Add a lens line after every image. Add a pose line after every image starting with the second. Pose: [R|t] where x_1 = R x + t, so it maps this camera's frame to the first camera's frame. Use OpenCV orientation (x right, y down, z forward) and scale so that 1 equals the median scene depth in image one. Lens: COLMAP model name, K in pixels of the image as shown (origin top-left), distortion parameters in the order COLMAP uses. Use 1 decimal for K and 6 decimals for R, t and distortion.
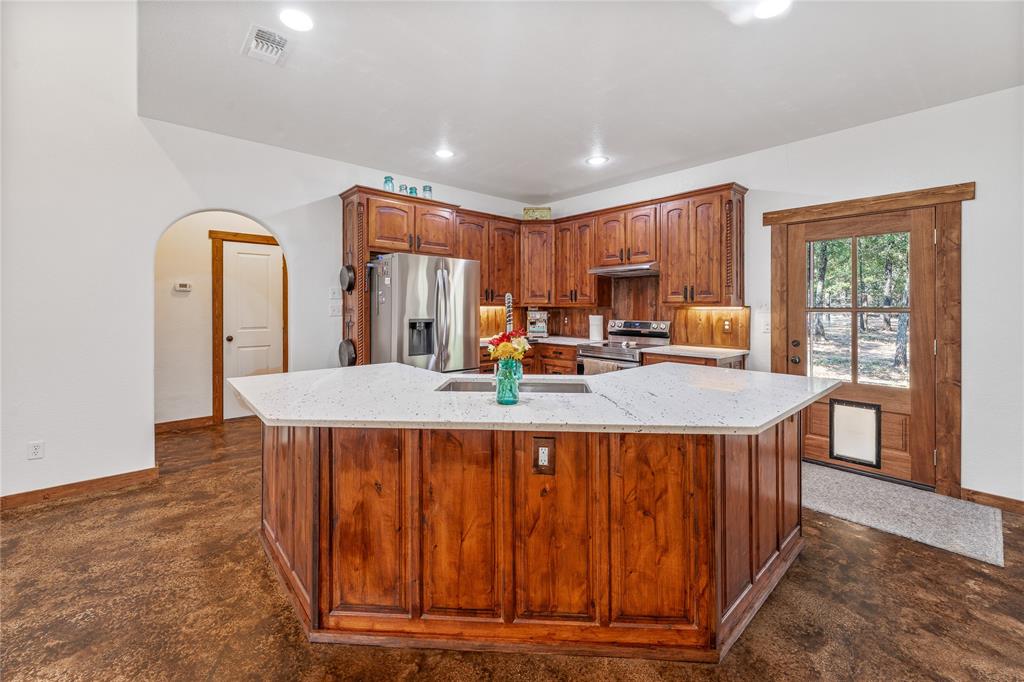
lens RADIAL K [[417.8, 0, 514.4], [0, 417.8, 310.5], [0, 0, 1]] dist [-0.000125, -0.000141]
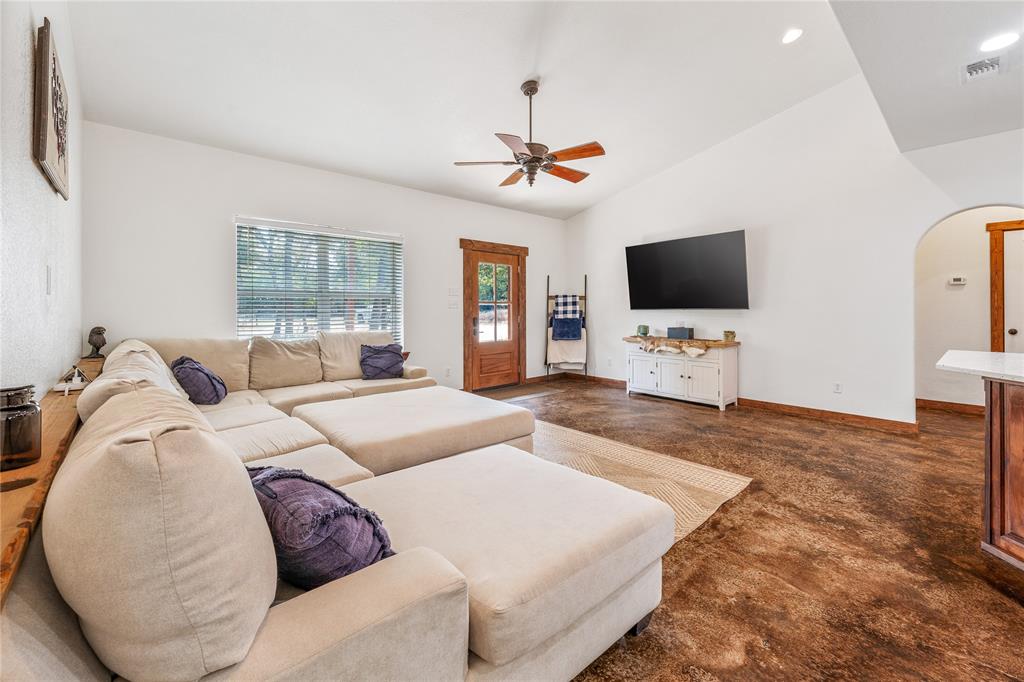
lens RADIAL K [[420.0, 0, 513.7], [0, 420.0, 302.7], [0, 0, 1]] dist [-0.000305, -0.000254]
pose [[0.007560, -0.014099, -0.999872, 0.326953], [-0.008363, 0.999865, -0.014162, 0.028504], [0.999936, 0.008469, 0.007441, -0.184925]]
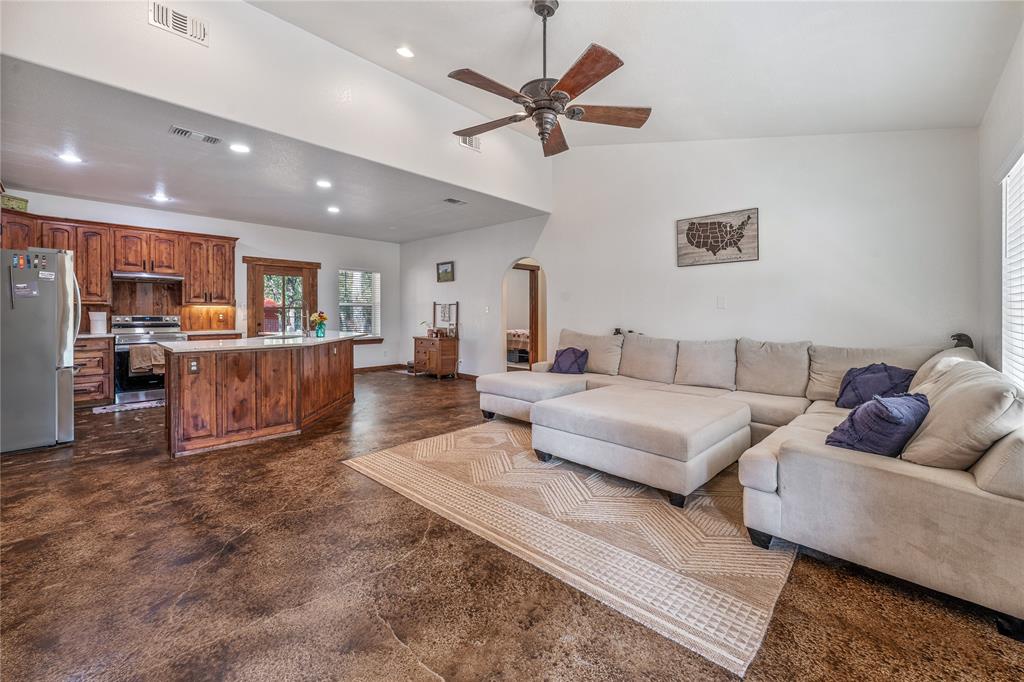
lens RADIAL K [[418.0, 0, 508.7], [0, 418.0, 314.2], [0, 0, 1]] dist [0.001536, 0.000032]
pose [[-0.081754, -0.004453, 0.996643, -1.282160], [0.006342, 0.999967, 0.004988, 0.023598], [-0.996632, 0.006729, -0.081723, -0.026829]]
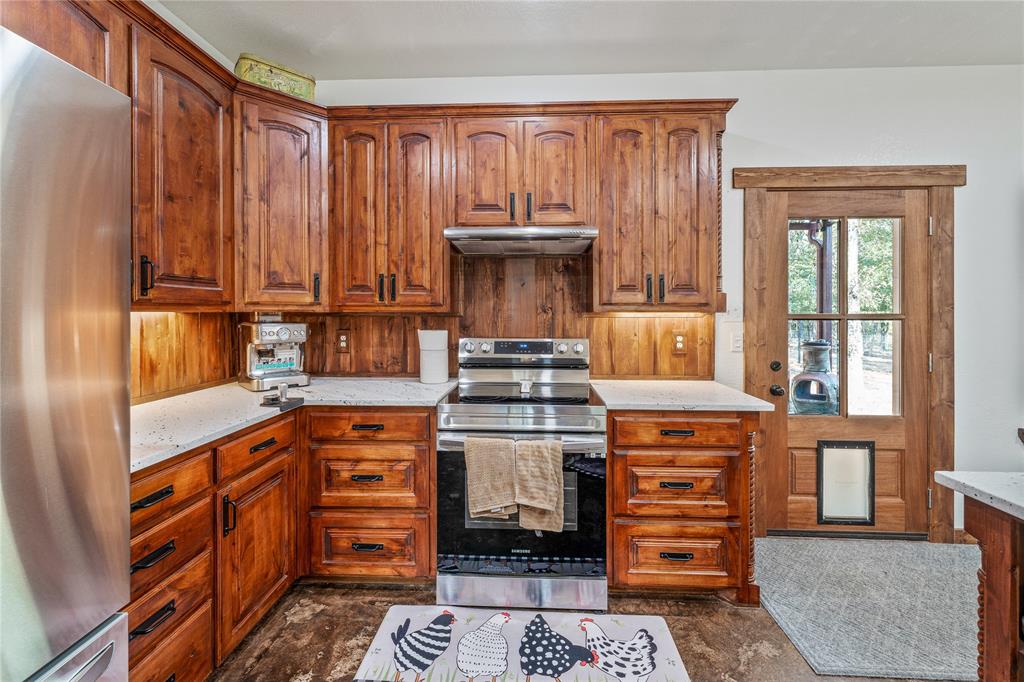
lens RADIAL K [[417.8, 0, 514.4], [0, 417.8, 310.5], [0, 0, 1]] dist [-0.000125, -0.000141]
pose [[0.700347, 0.000484, 0.713803, -0.101273], [0.005366, 0.999968, -0.005943, -0.009121], [-0.713783, 0.007992, 0.700322, 0.742371]]
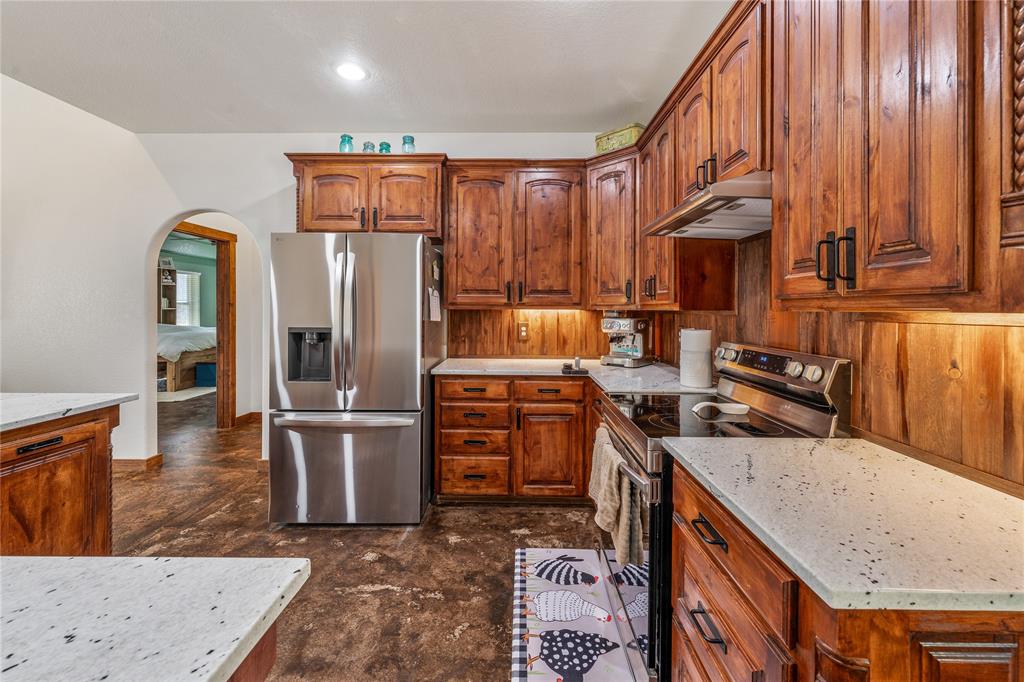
lens RADIAL K [[417.8, 0, 514.4], [0, 417.8, 310.5], [0, 0, 1]] dist [-0.000125, -0.000141]
pose [[0.739143, 0.004905, -0.673531, 0.439144], [-0.010696, 0.999933, -0.004456, -0.006155], [0.673464, 0.010498, 0.739146, 0.669928]]
